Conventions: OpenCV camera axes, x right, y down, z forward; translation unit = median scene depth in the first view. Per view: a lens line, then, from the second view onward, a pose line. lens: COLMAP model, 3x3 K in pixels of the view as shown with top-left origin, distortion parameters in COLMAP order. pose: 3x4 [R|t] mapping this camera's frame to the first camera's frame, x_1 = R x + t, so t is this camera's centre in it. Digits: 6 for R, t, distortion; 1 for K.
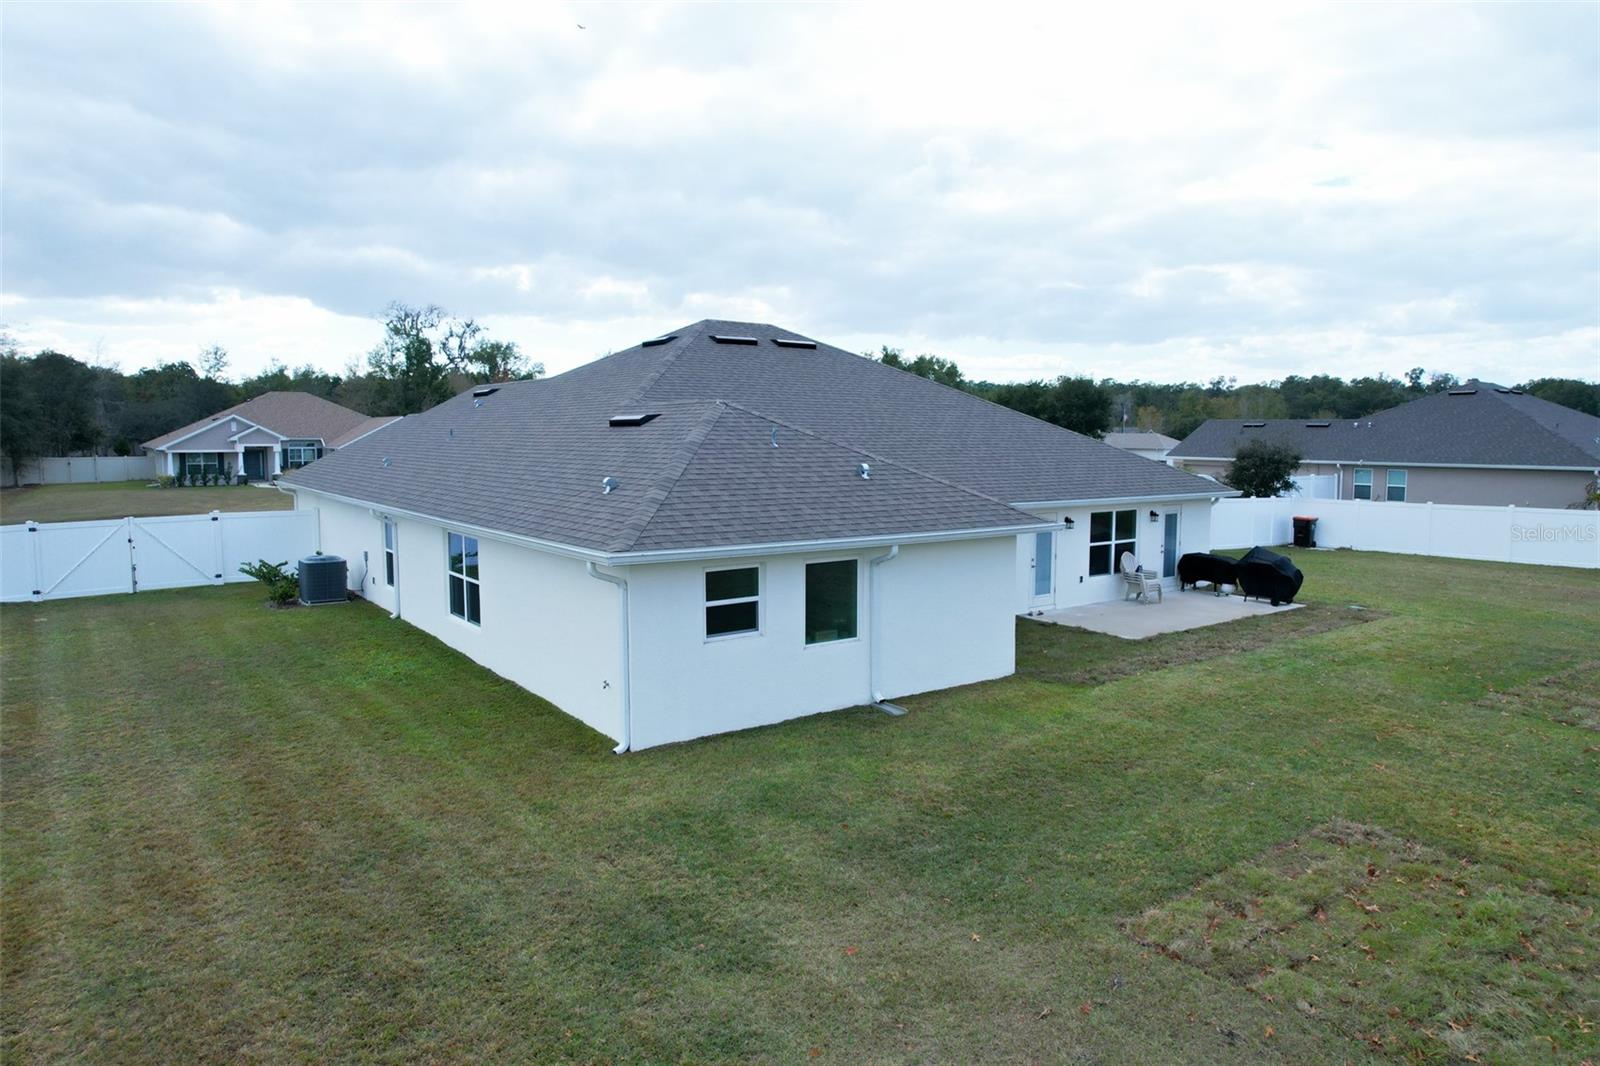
lens RADIAL K [[1023.3, 0, 788.5], [0, 1023.3, 525.7], [0, 0, 1]] dist [-0.058230, 0.038926]
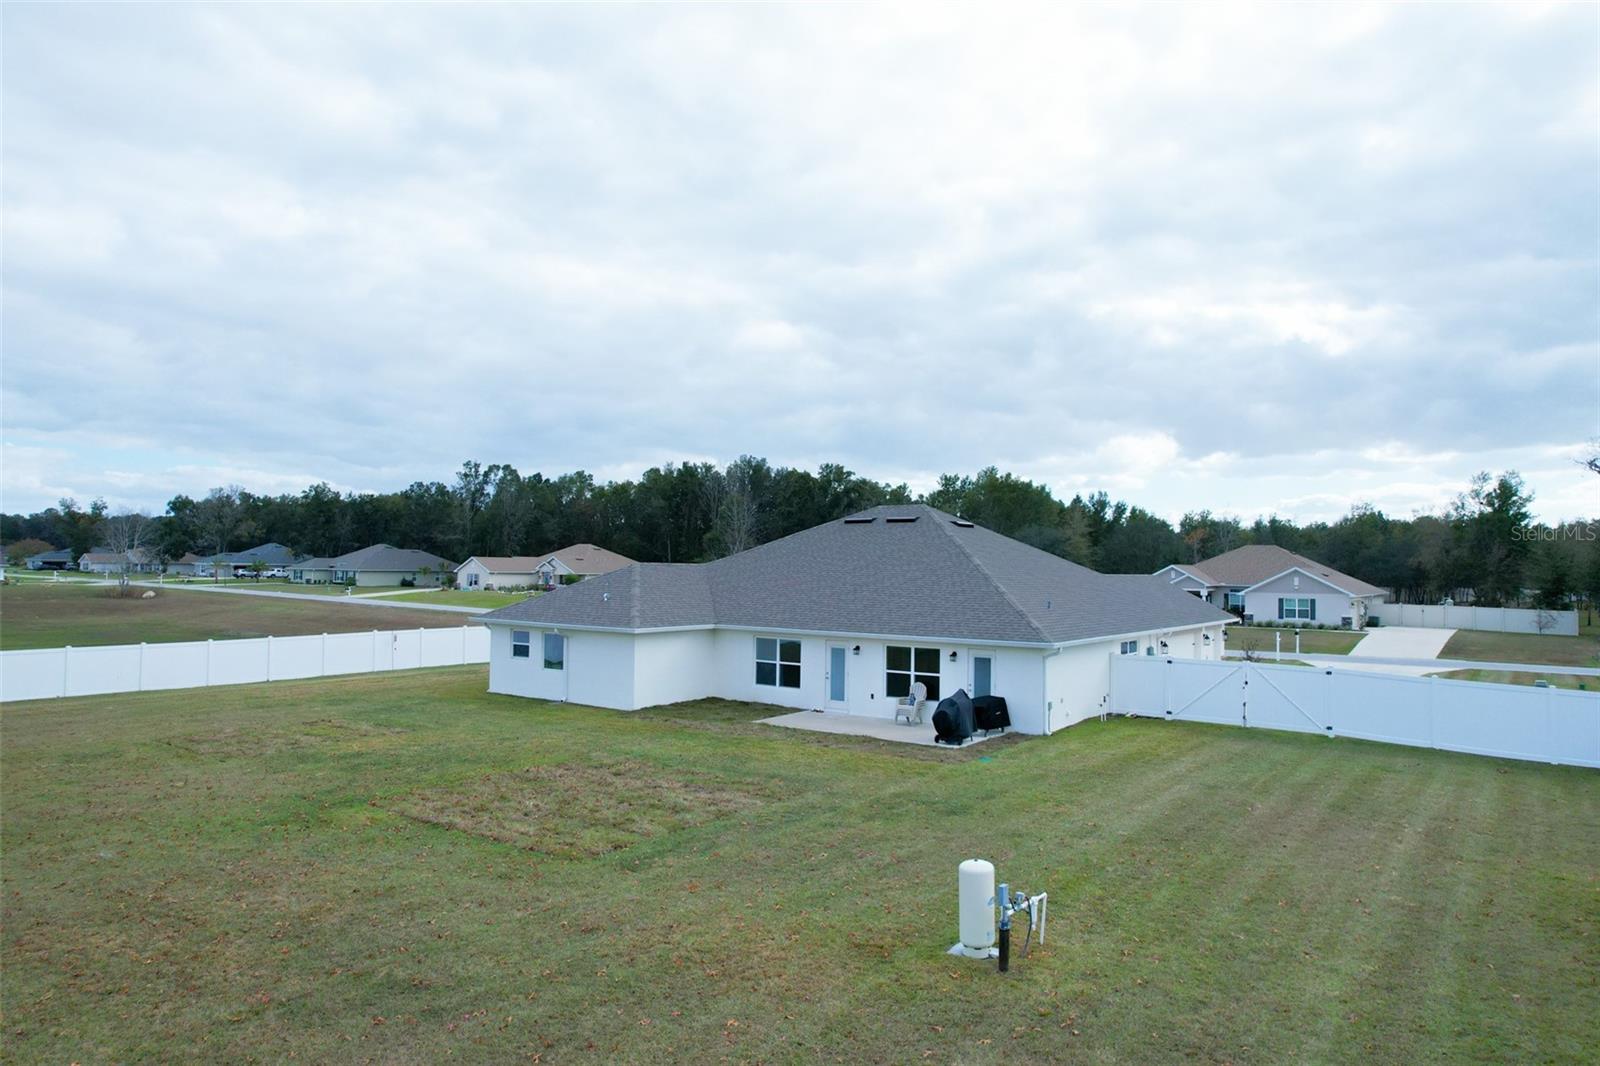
lens RADIAL K [[1023.3, 0, 806.2], [0, 1023.3, 529.4], [0, 0, 1]] dist [-0.058230, 0.038926]
pose [[0.316014, -0.036495, -0.948052, 1.450466], [-0.098614, 0.992584, -0.071081, -0.055246], [0.943616, 0.115954, 0.310072, 0.480649]]
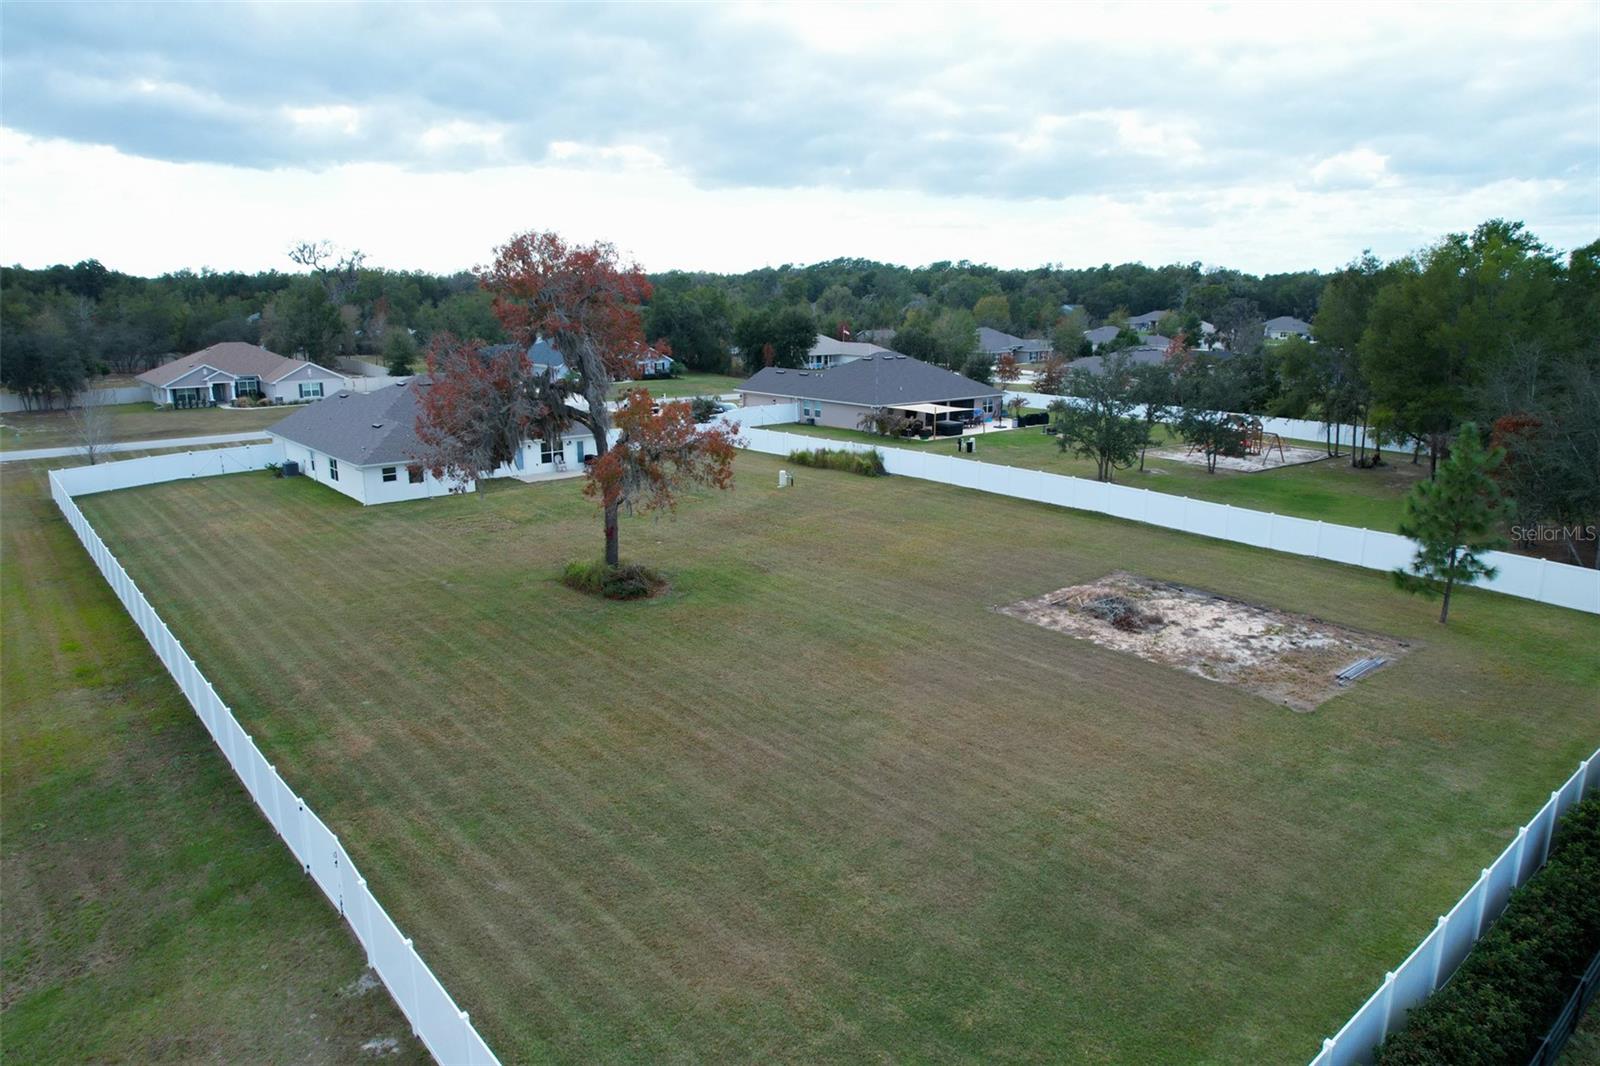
lens RADIAL K [[1023.3, 0, 807.5], [0, 1023.3, 536.3], [0, 0, 1]] dist [-0.058230, 0.038926]
pose [[0.996022, -0.020765, 0.086657, 0.818526], [0.008195, 0.989695, 0.142960, -0.166786], [-0.088733, -0.141681, 0.985928, -2.151389]]
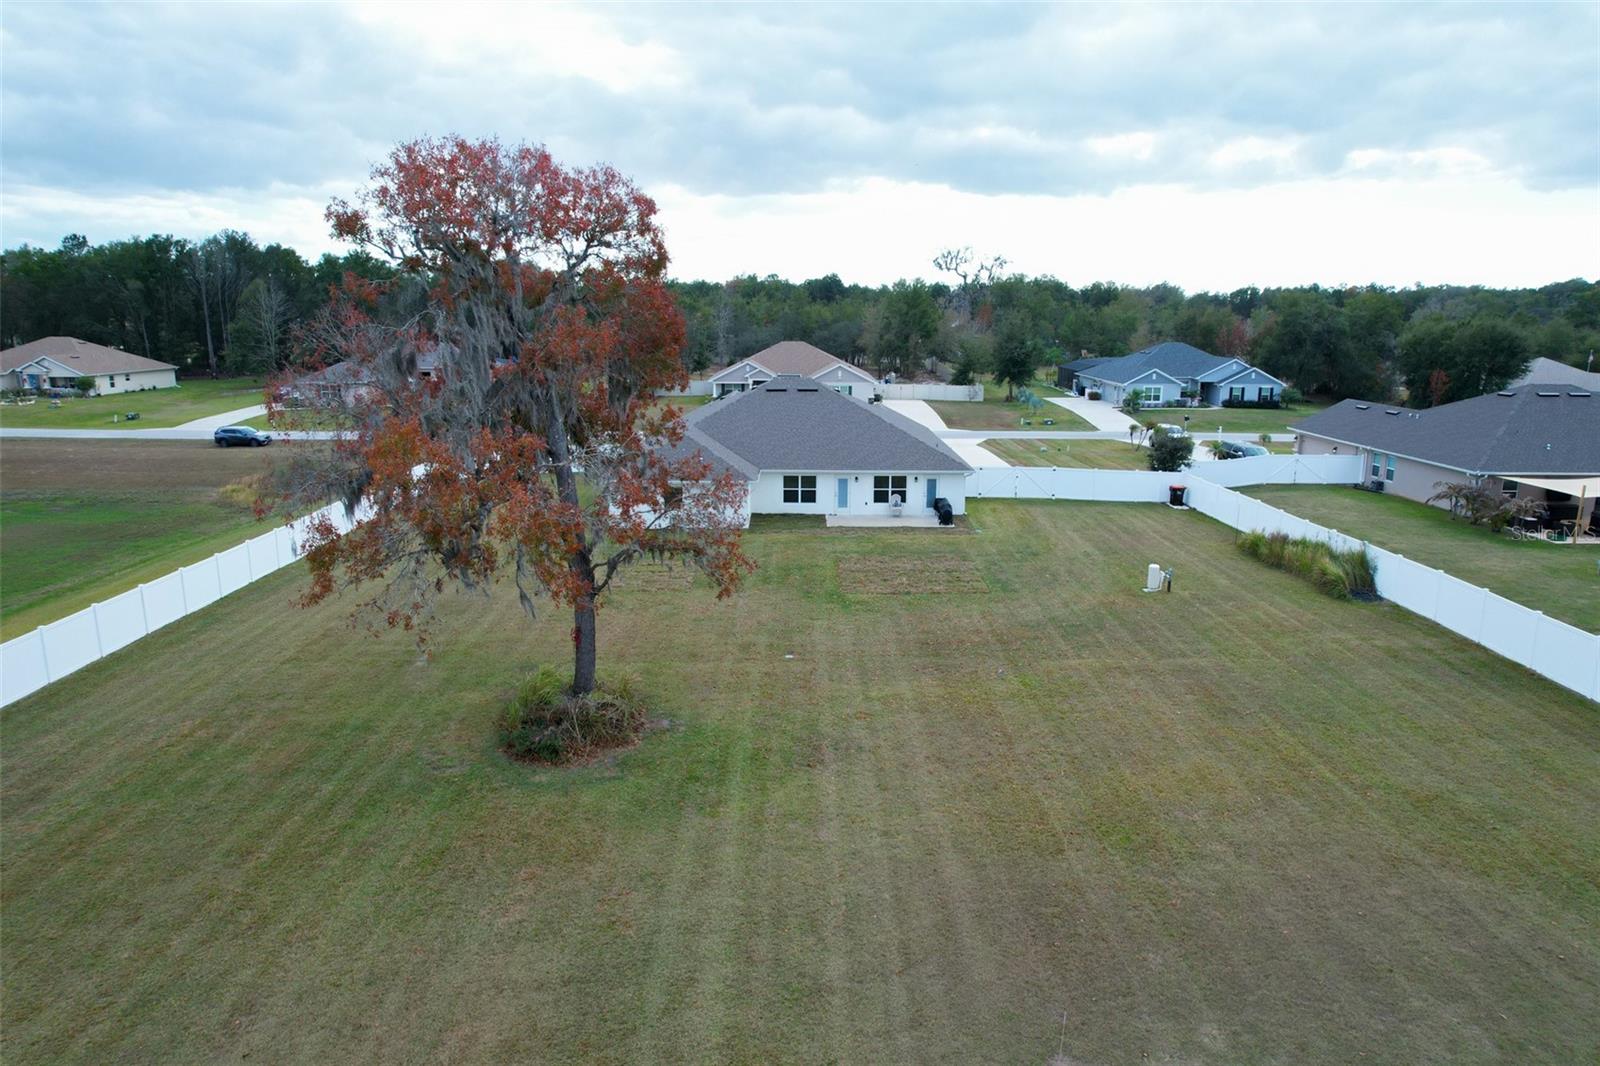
lens RADIAL K [[1023.3, 0, 806.4], [0, 1023.3, 535.1], [0, 0, 1]] dist [-0.058230, 0.038926]
pose [[0.816719, 0.124603, -0.563421, 1.482801], [-0.053593, 0.988566, 0.140940, -0.197300], [0.574541, -0.084913, 0.814059, -0.999851]]
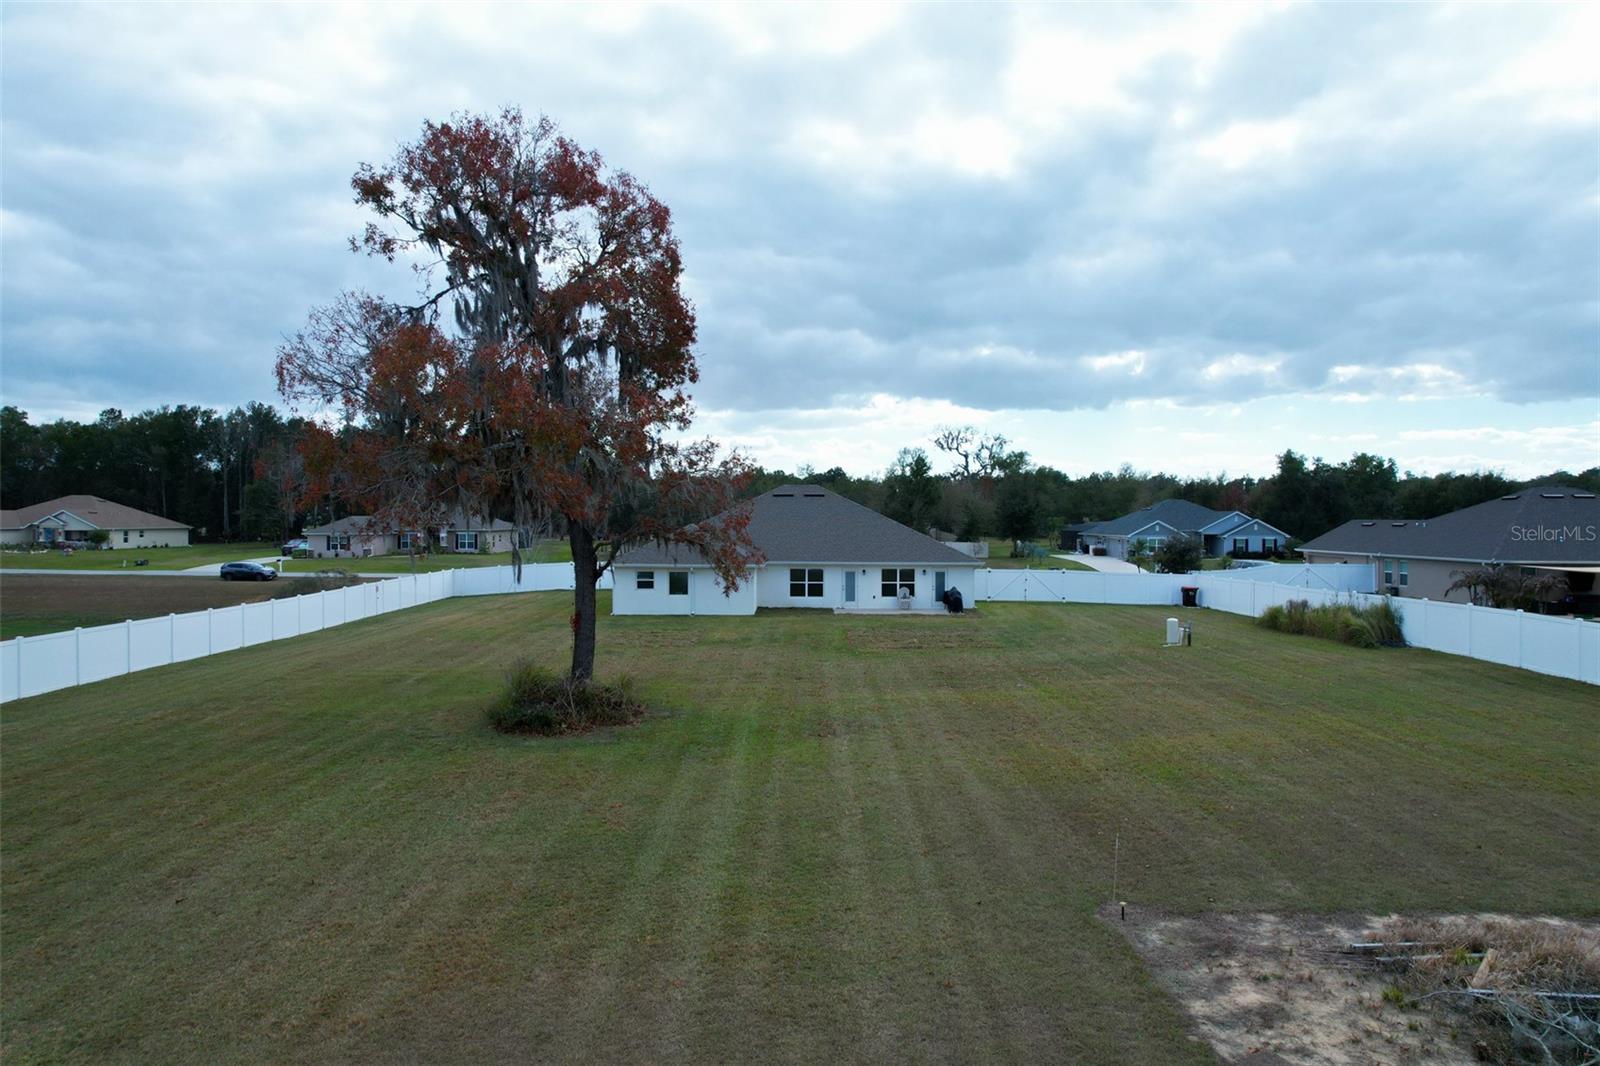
lens RADIAL K [[1023.3, 0, 805.7], [0, 1023.3, 546.2], [0, 0, 1]] dist [-0.058230, 0.038926]
pose [[0.813750, 0.014957, -0.581023, 1.478021], [-0.053264, 0.997381, -0.048923, 0.057902], [0.578769, 0.070758, 0.812416, -0.978709]]
